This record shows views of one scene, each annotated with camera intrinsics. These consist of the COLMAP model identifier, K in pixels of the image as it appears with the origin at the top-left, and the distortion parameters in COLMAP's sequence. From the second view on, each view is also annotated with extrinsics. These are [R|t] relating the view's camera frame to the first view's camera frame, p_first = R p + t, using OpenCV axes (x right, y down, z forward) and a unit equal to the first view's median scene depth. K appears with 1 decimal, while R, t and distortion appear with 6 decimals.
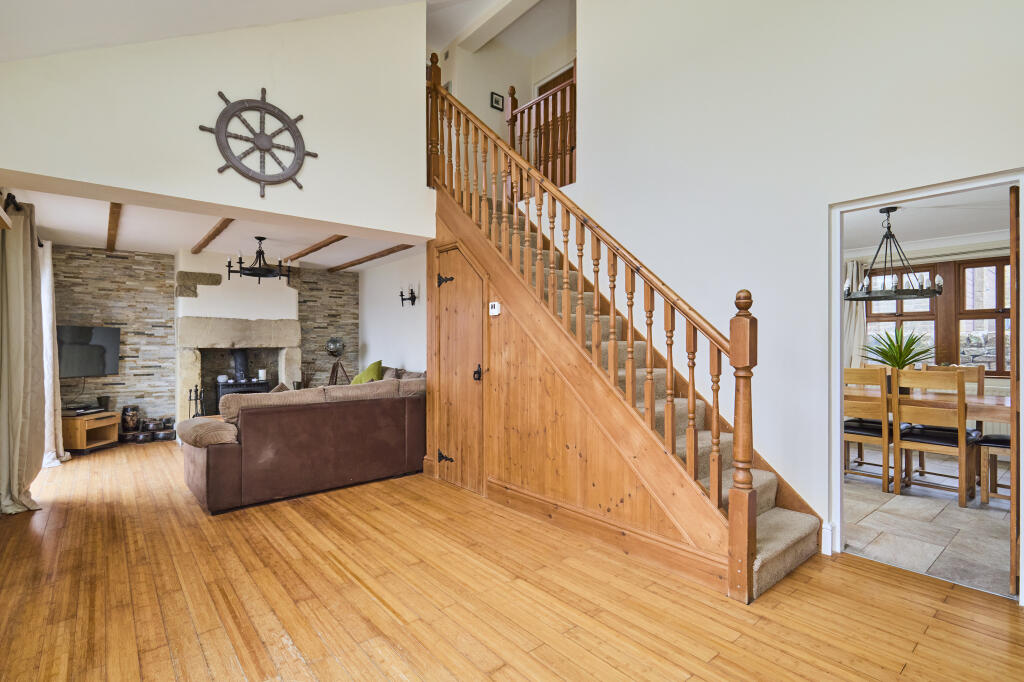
lens RADIAL K [[475.6, 0, 512.0], [0, 475.6, 341.0], [0, 0, 1]] dist [-0.045428, -0.000025]
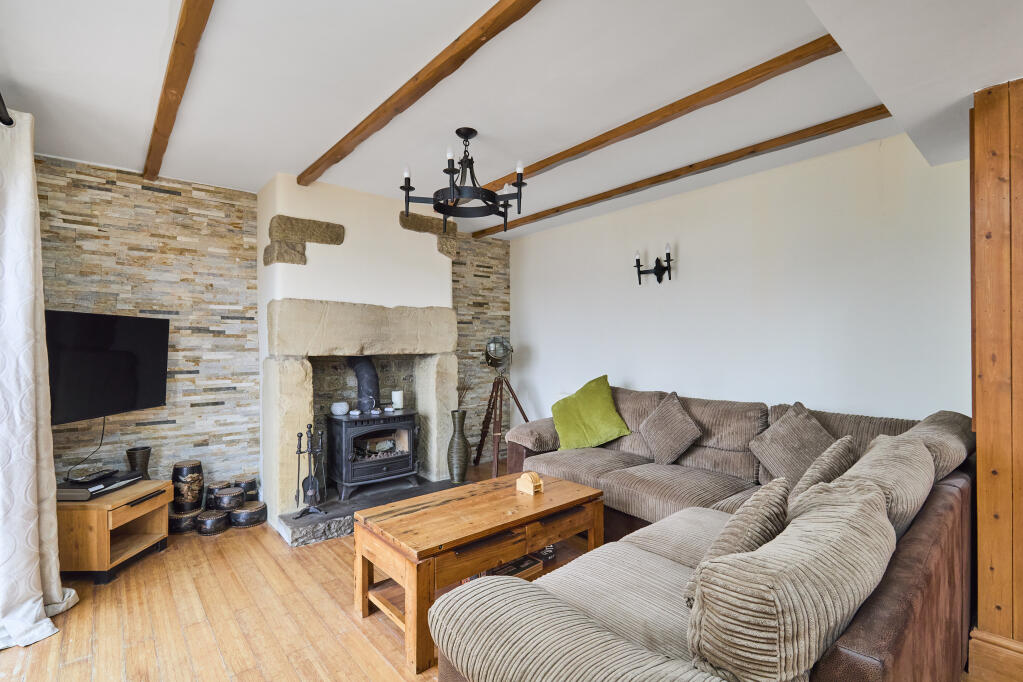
lens RADIAL K [[475.1, 0, 511.5], [0, 475.1, 341.0], [0, 0, 1]] dist [-0.045428, -0.000025]
pose [[0.999870, -0.002238, -0.015971, -0.424742], [0.002205, 0.999996, -0.002029, -0.001291], [0.015976, 0.001994, 0.999870, 0.447051]]
